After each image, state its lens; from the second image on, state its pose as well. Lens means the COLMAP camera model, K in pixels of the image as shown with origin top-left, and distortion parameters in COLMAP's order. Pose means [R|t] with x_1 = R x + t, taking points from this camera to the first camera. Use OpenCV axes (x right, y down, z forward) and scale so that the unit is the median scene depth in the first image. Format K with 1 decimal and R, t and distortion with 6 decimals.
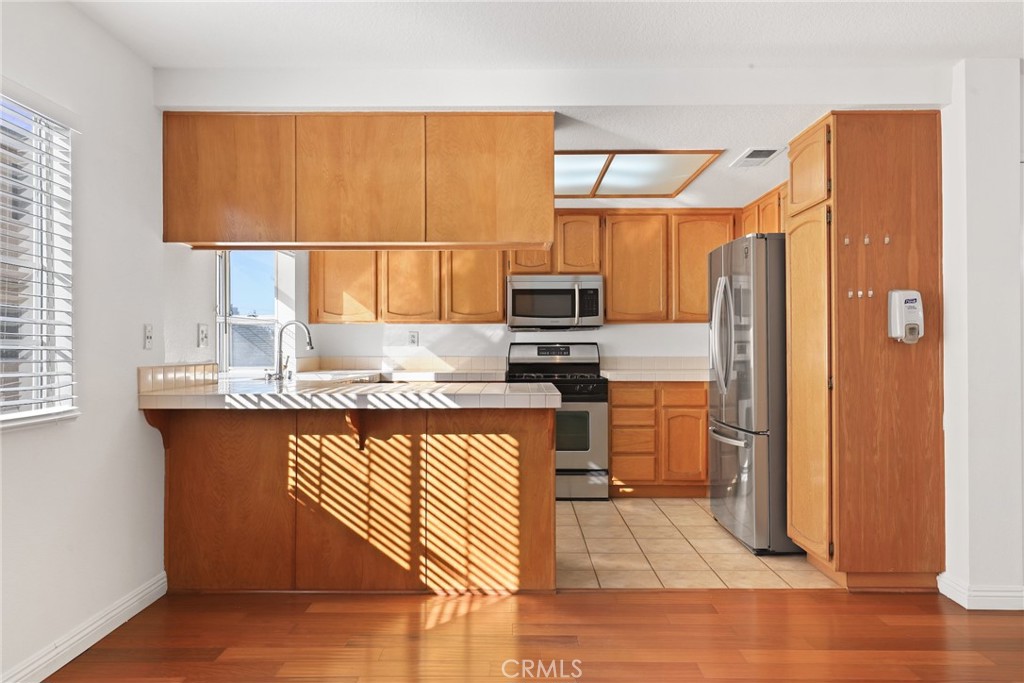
lens RADIAL K [[718.6, 0, 503.9], [0, 718.6, 342.8], [0, 0, 1]] dist [0.000993, -0.004591]
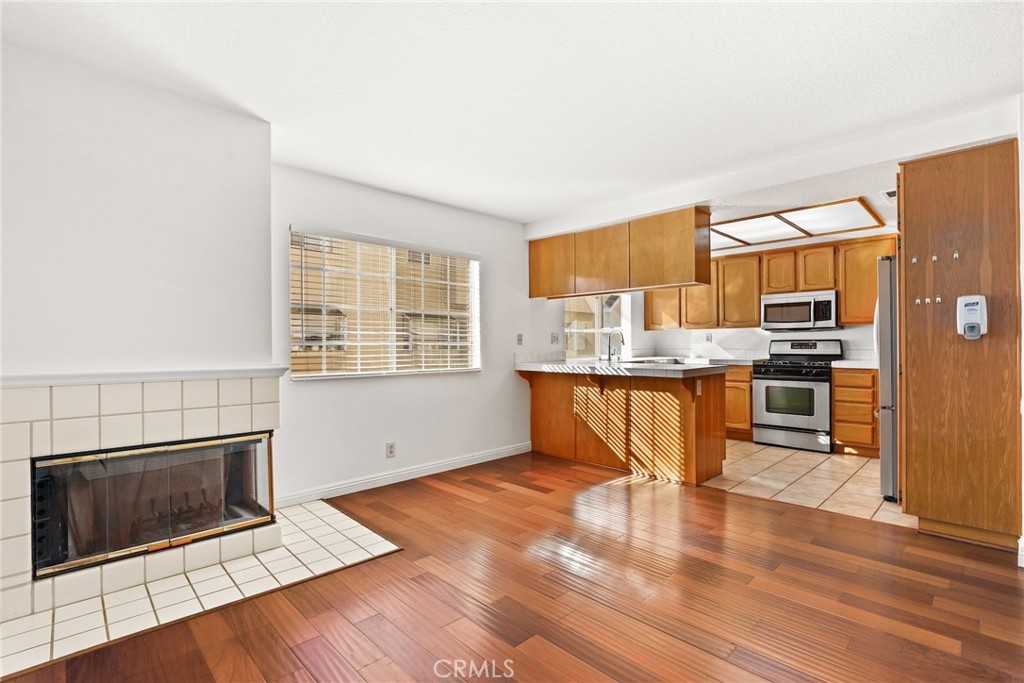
lens RADIAL K [[469.4, 0, 512.2], [0, 469.4, 342.8], [0, 0, 1]] dist [-0.000369, 0.000710]
pose [[0.719713, -0.006562, -0.694241, 0.518462], [0.009811, 0.999952, 0.000721, -0.001174], [0.694202, -0.007330, 0.719743, -0.106804]]
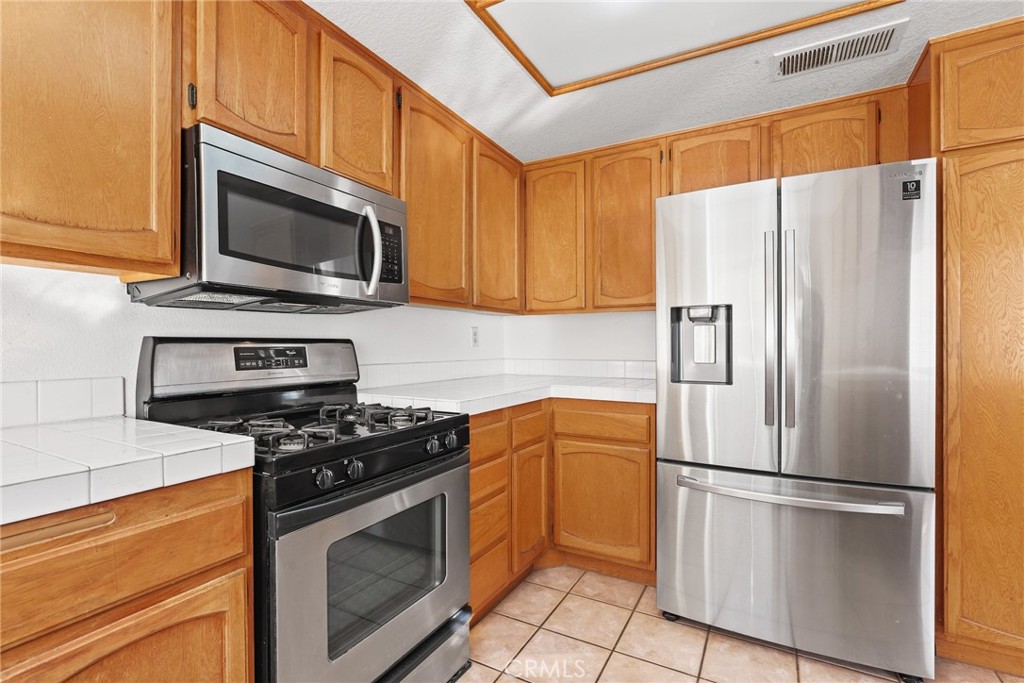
lens RADIAL K [[469.4, 0, 514.6], [0, 469.4, 343.9], [0, 0, 1]] dist [-0.000369, 0.000710]
pose [[0.458359, 0.003001, 0.888762, -0.190509], [-0.008505, 0.999963, 0.001010, 0.003057], [-0.888726, -0.008022, 0.458368, 1.309114]]
